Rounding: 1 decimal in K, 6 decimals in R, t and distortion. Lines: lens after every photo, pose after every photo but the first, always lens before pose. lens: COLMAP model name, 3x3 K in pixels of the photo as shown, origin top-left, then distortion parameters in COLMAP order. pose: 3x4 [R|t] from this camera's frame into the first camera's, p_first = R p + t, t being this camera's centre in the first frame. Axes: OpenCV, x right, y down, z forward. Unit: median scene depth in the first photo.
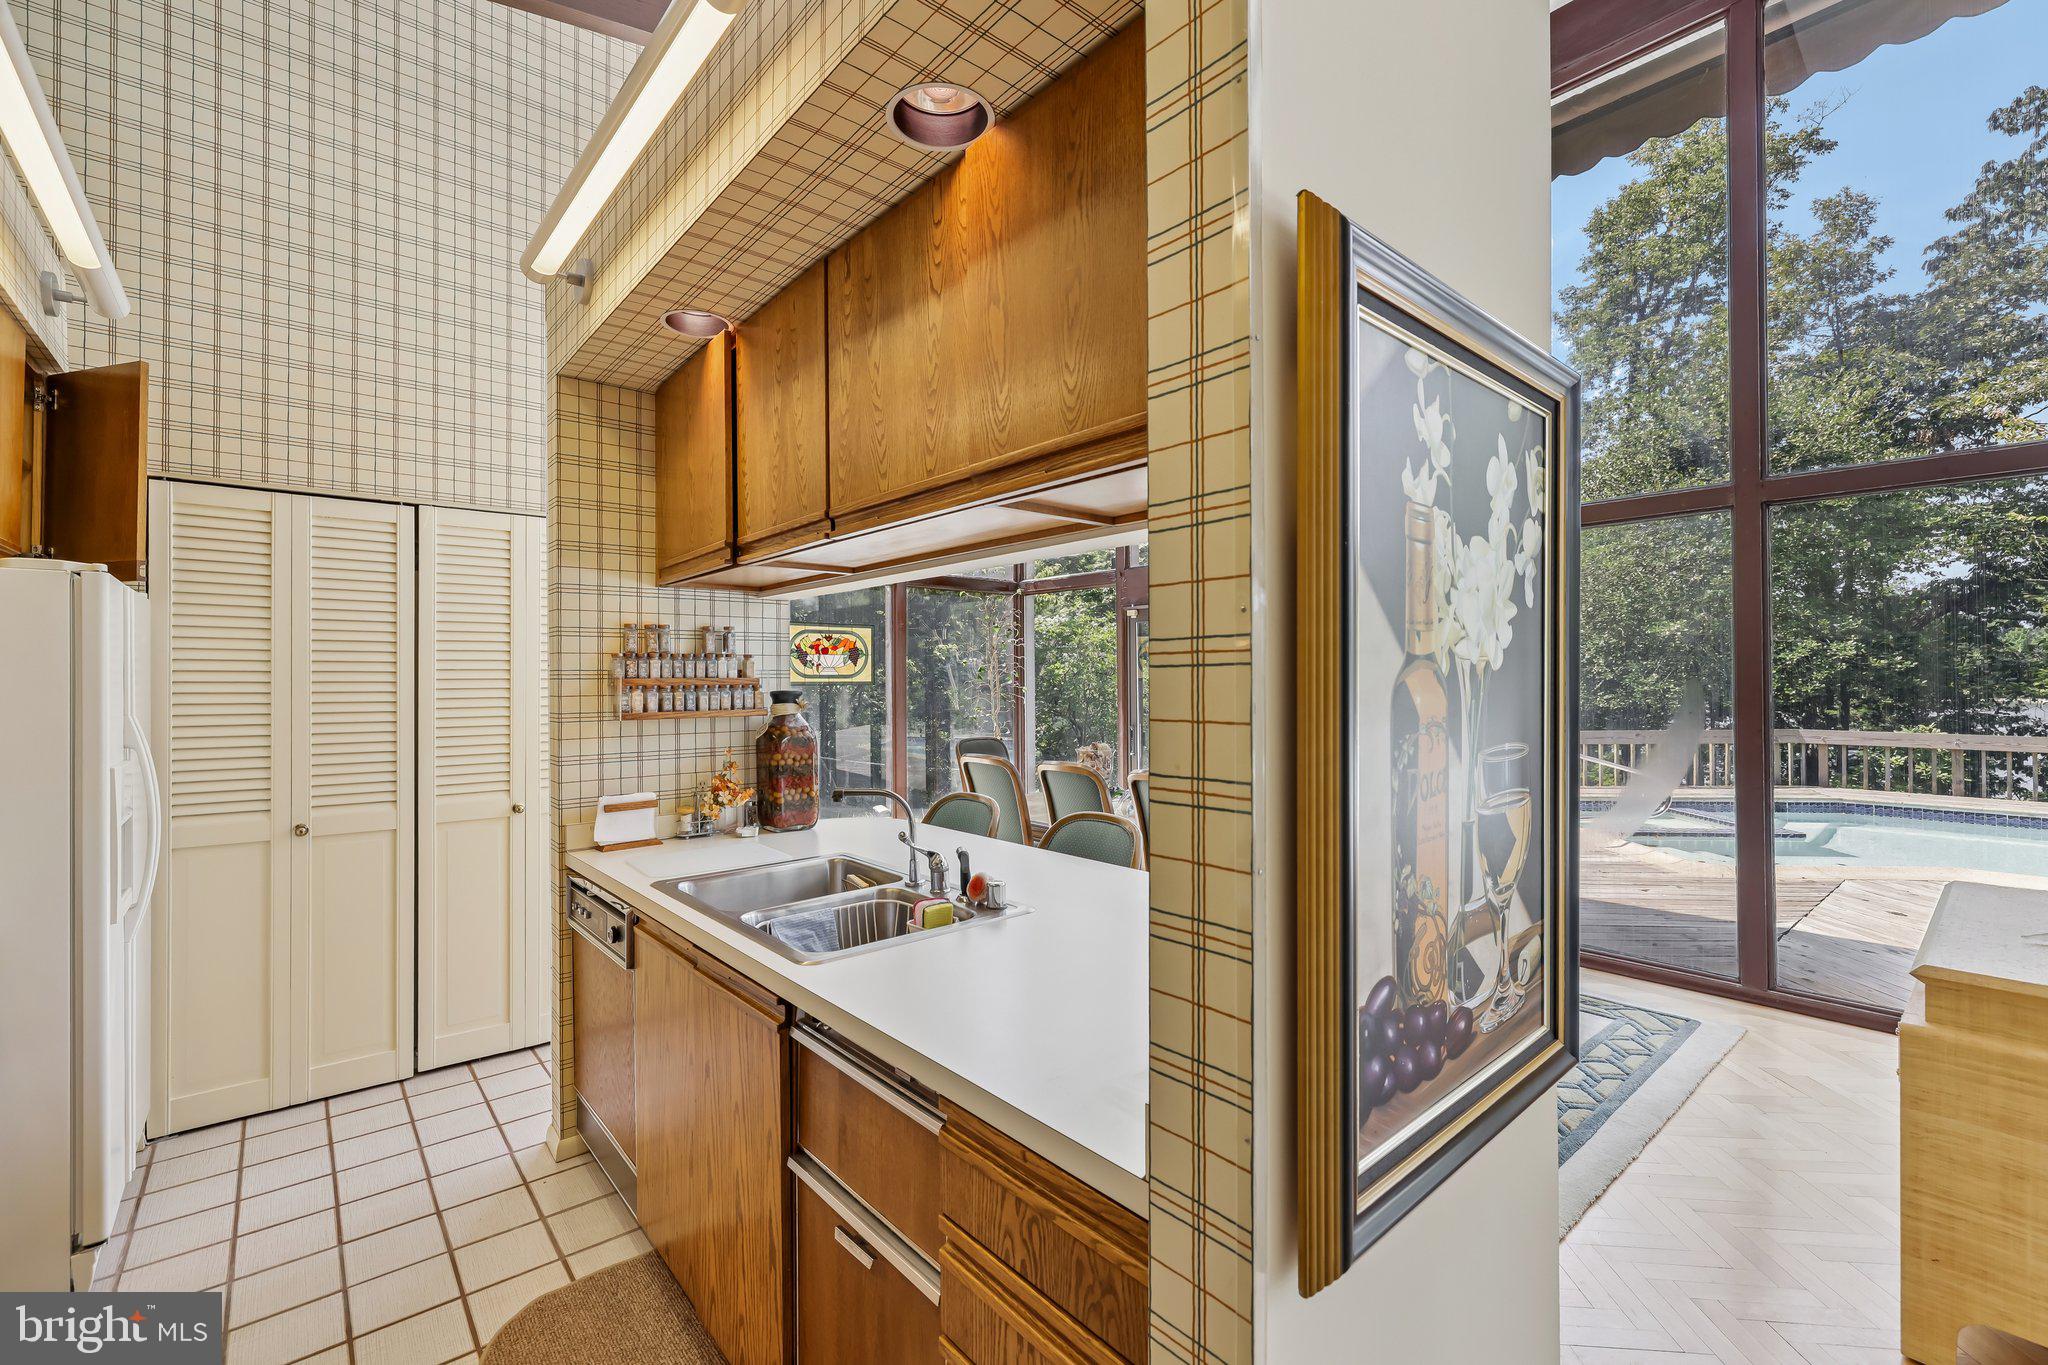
lens RADIAL K [[861.0, 0, 1018.2], [0, 861.0, 679.1], [0, 0, 1]] dist [-0.001893, -0.000119]
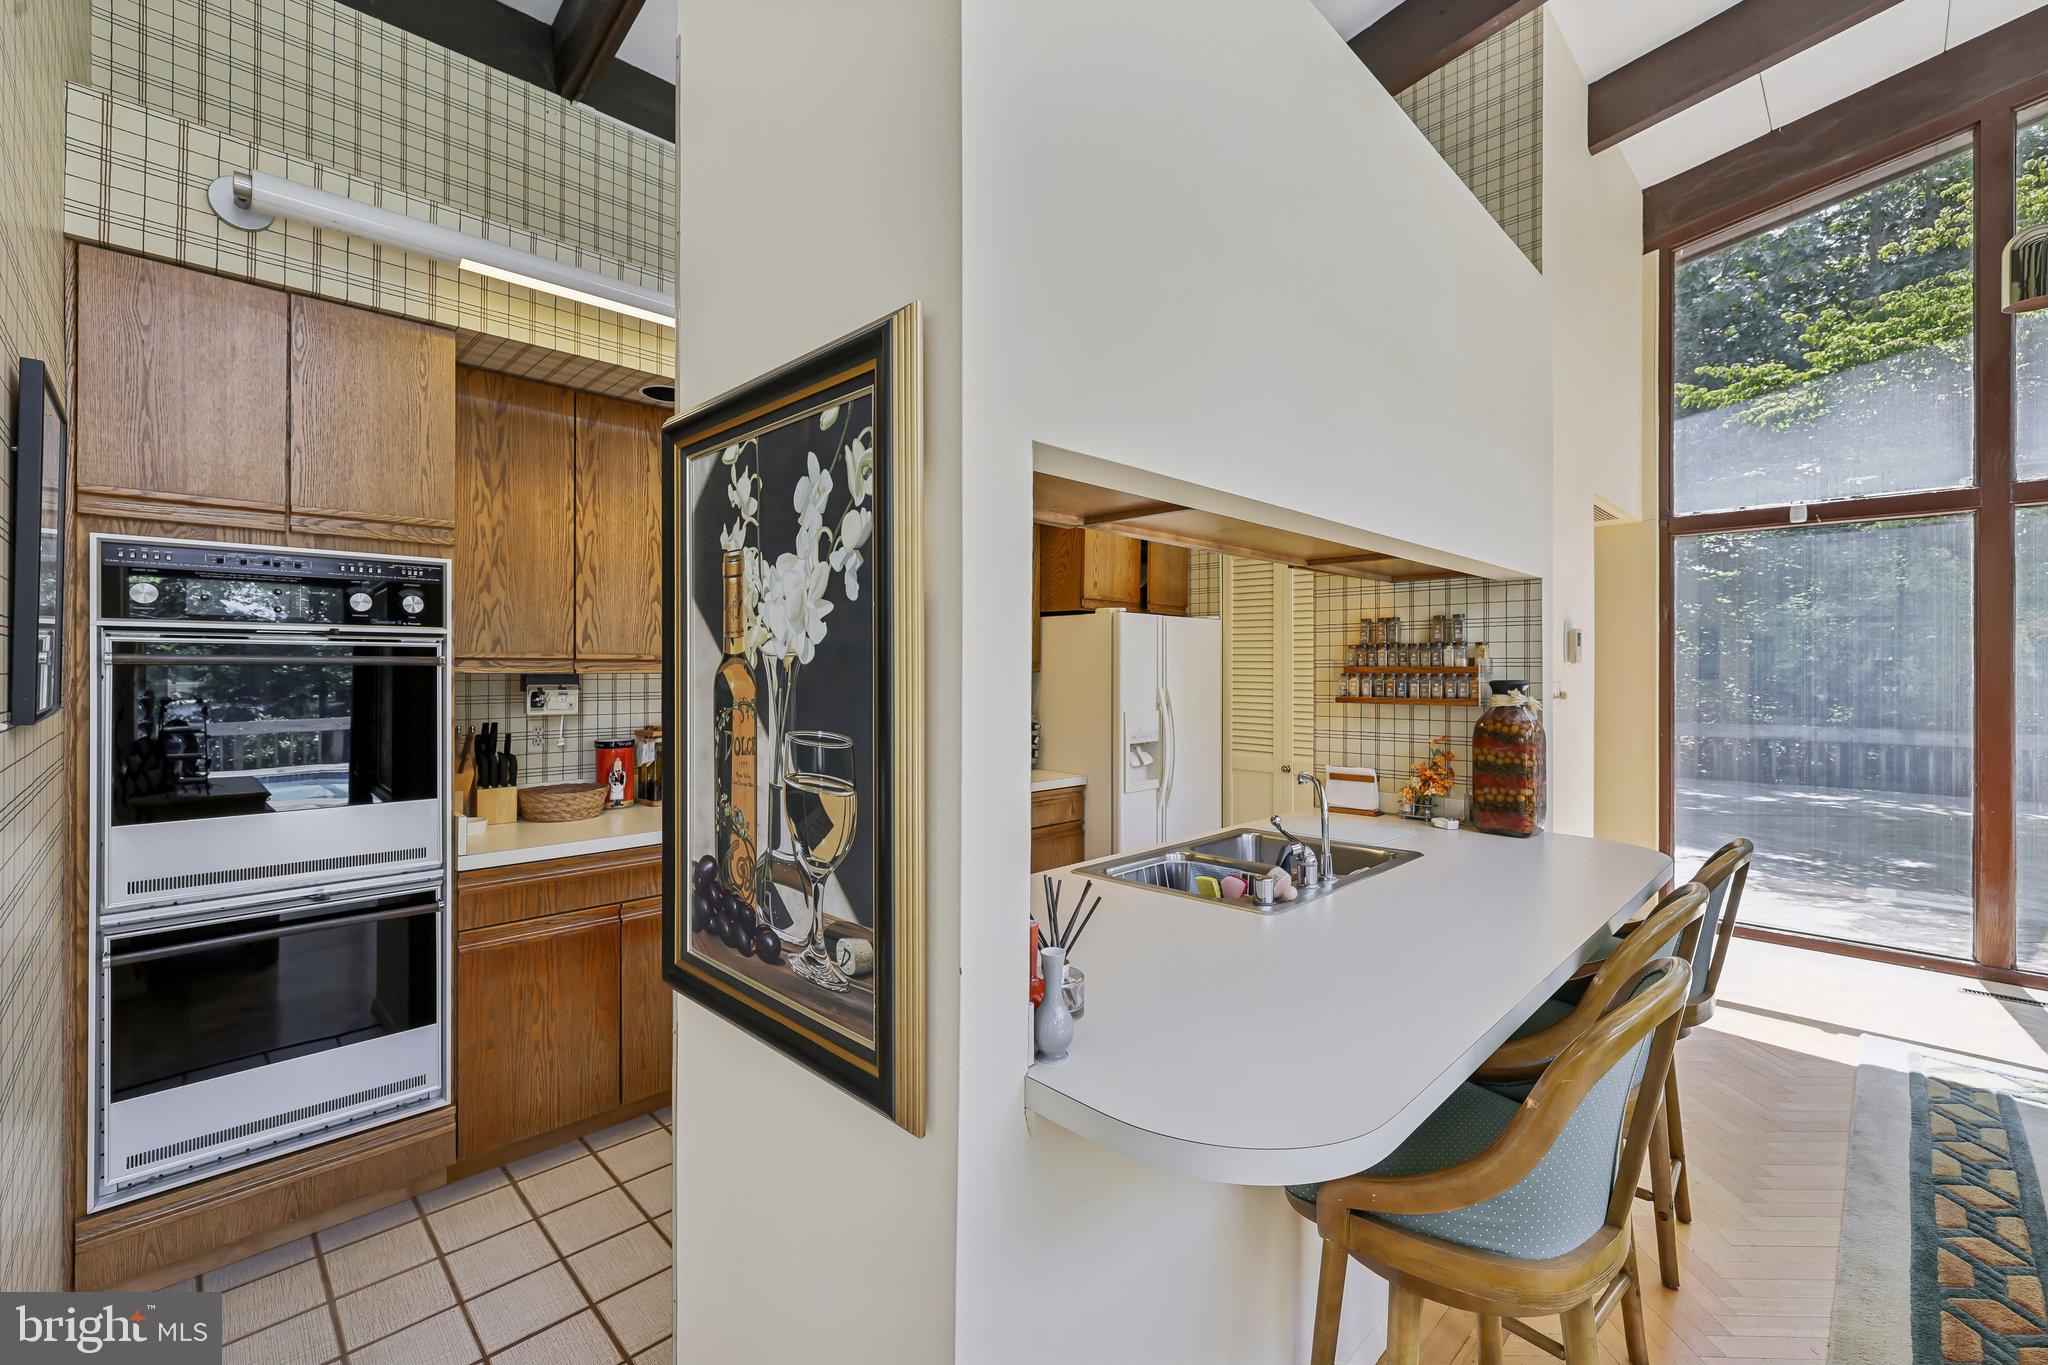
lens RADIAL K [[874.2, 0, 1027.2], [0, 874.2, 674.4], [0, 0, 1]] dist [0.000483, 0.000269]
pose [[0.082764, 0.011619, -0.996501, 1.671627], [-0.000764, 0.999932, 0.011596, -0.009840], [0.996569, -0.000198, 0.082767, 1.156477]]
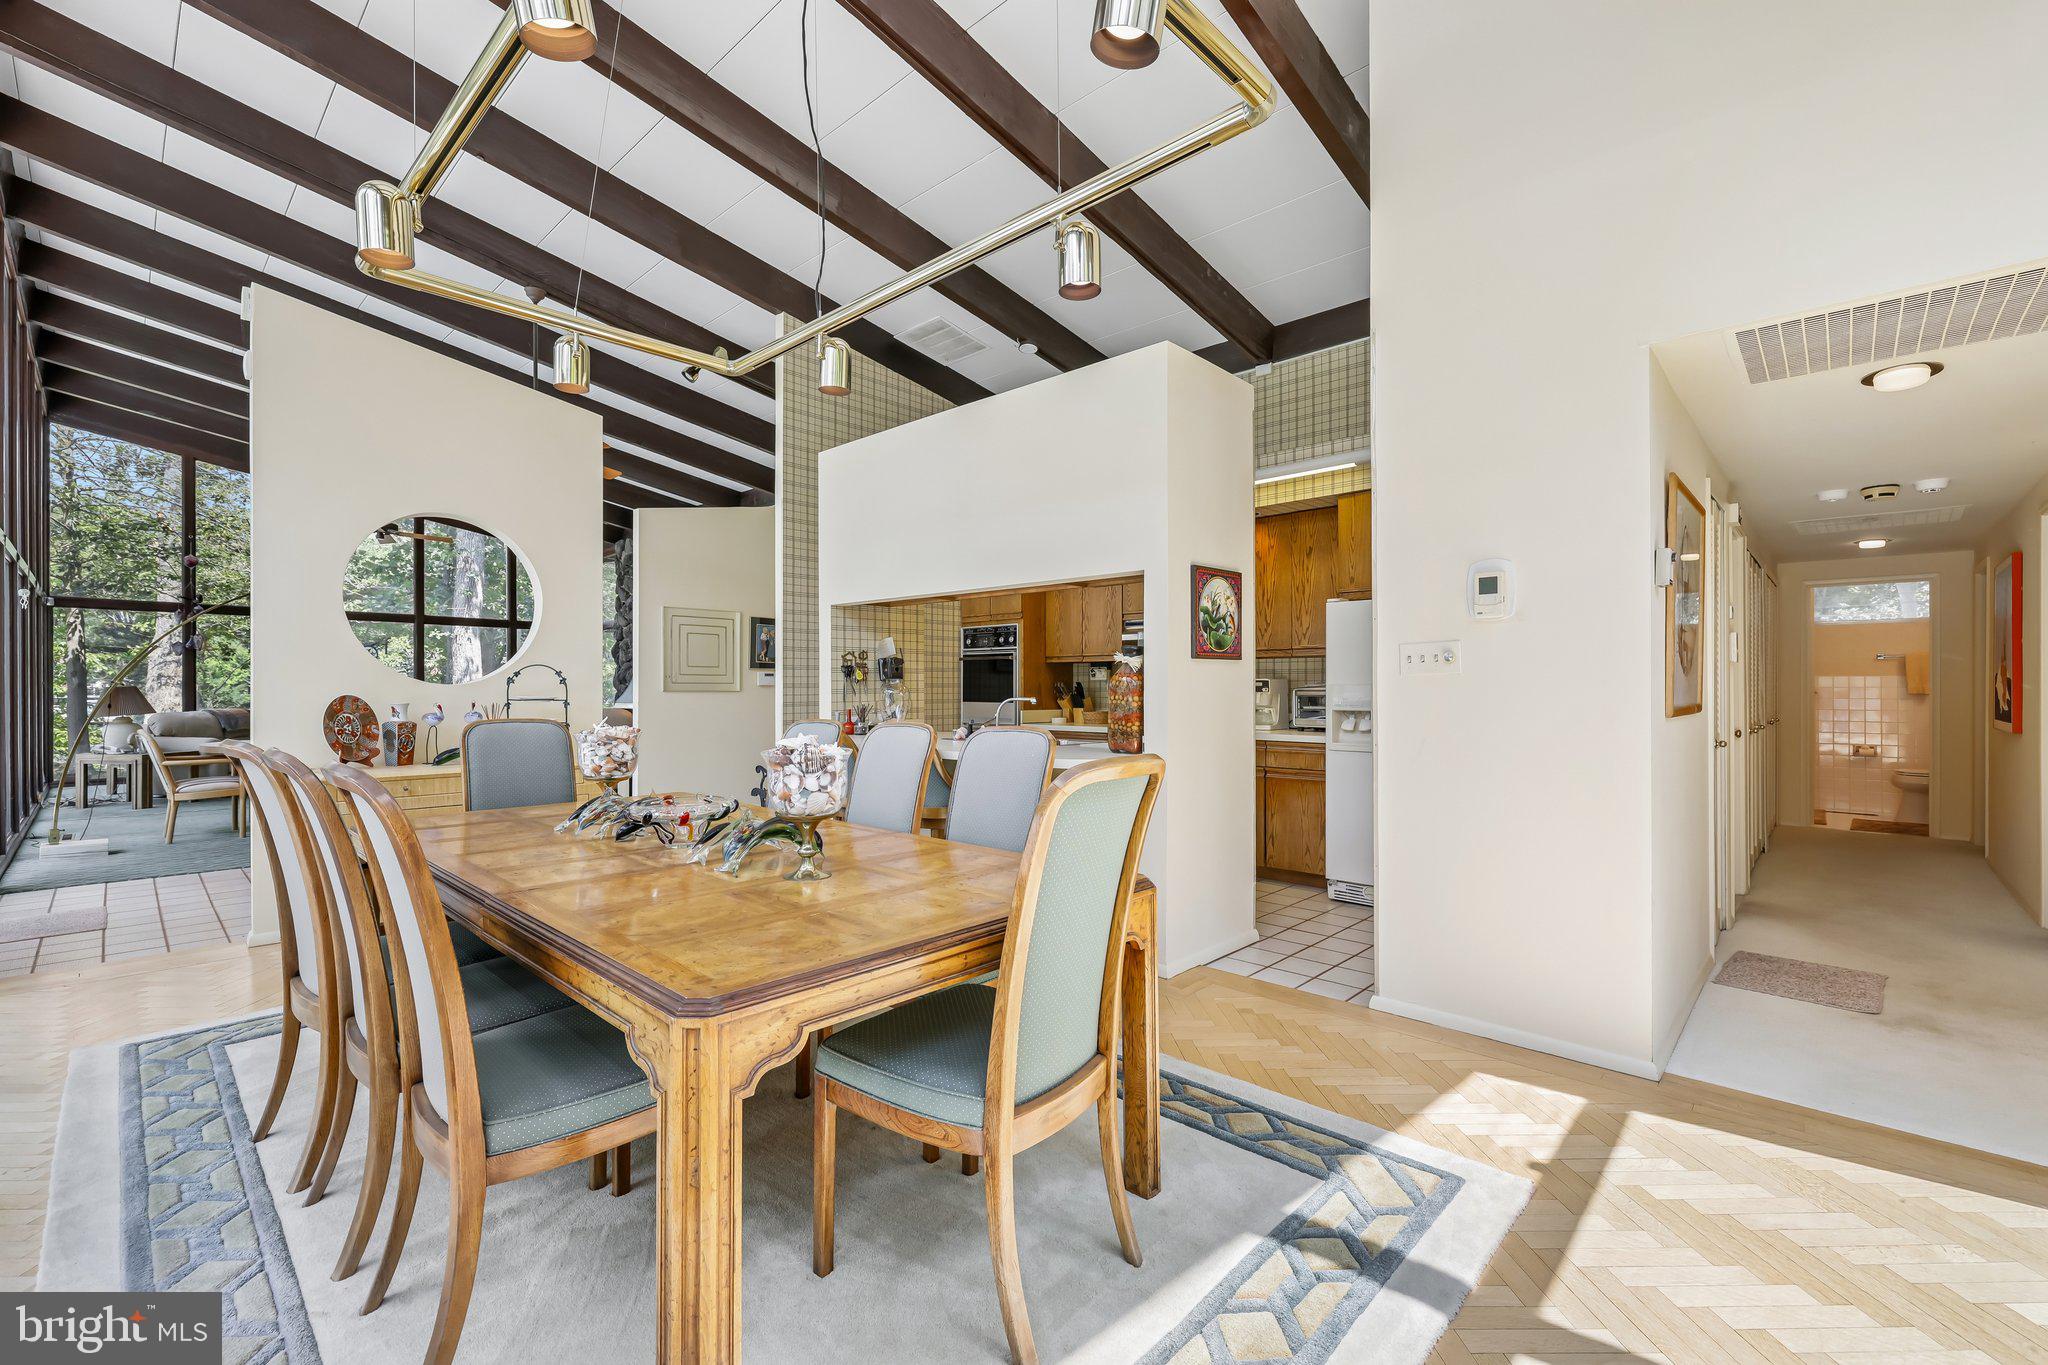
lens RADIAL K [[871.6, 0, 1015.5], [0, 871.6, 697.3], [0, 0, 1]] dist [0.000647, 0.000052]
pose [[-0.994243, 0.002784, -0.107109, 0.136060], [0.002139, 0.999979, 0.006138, 0.233529], [0.107124, 0.005873, -0.994228, 6.207024]]
